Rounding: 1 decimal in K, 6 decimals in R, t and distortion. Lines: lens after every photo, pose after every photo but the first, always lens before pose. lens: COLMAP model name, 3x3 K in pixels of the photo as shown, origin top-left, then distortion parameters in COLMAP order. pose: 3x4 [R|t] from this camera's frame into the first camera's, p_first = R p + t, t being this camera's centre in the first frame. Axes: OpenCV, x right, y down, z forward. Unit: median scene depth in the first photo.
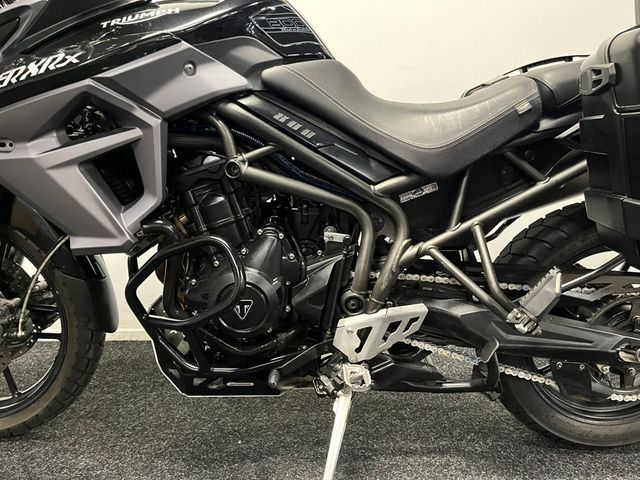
lens RADIAL K [[488.9, 0, 324.0], [0, 488.9, 238.7], [0, 0, 1]] dist [0.077862, -0.104378]
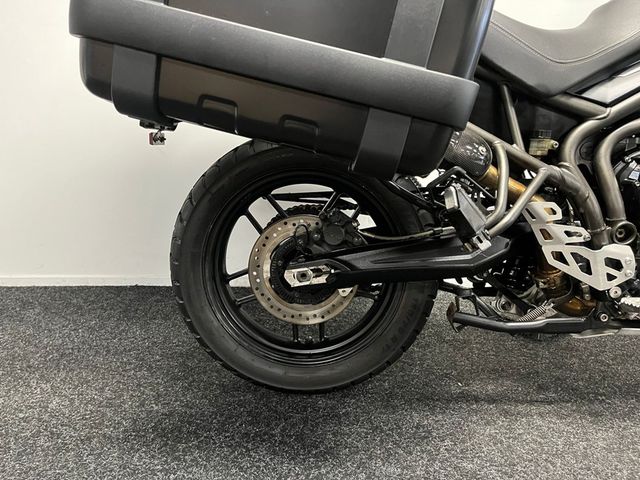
lens RADIAL K [[488.9, 0, 318.6], [0, 488.9, 239.1], [0, 0, 1]] dist [0.077862, -0.104378]
pose [[0.999741, 0.002438, -0.022610, -0.526112], [-0.000351, 0.995772, 0.091854, 0.034582], [0.022738, -0.091822, 0.995516, 0.041035]]
